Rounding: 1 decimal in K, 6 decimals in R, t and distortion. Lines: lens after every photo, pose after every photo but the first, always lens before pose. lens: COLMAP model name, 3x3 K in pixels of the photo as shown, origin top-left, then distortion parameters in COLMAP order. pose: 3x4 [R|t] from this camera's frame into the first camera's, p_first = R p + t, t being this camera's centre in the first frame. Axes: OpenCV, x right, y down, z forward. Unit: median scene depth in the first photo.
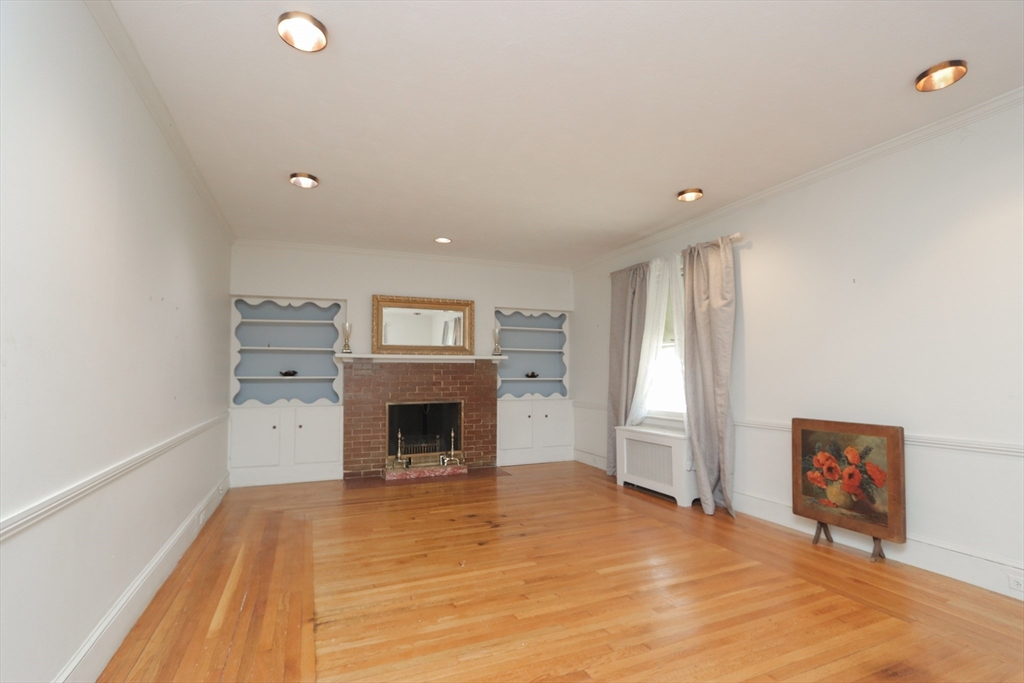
lens RADIAL K [[489.2, 0, 515.1], [0, 489.2, 355.3], [0, 0, 1]] dist [-0.001824, -0.000010]
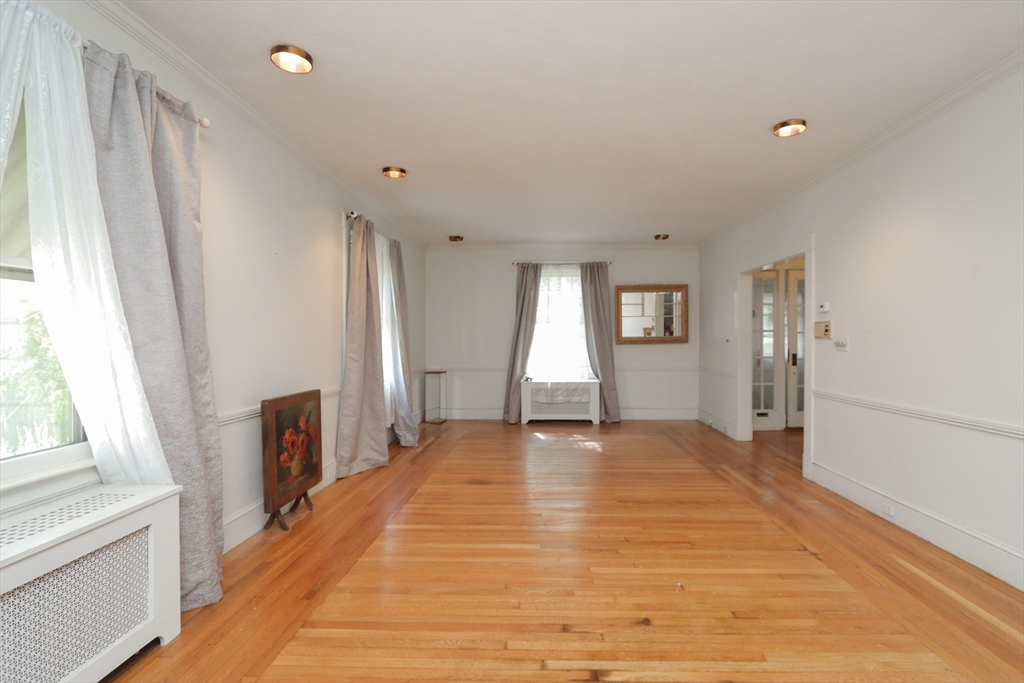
lens RADIAL K [[489.2, 0, 515.1], [0, 489.2, 355.3], [0, 0, 1]] dist [-0.001824, -0.000010]
pose [[-0.892545, -0.013235, 0.450764, -0.216571], [-0.017682, 0.999828, -0.005656, 0.053506], [-0.450611, -0.013019, -0.892625, 1.784926]]
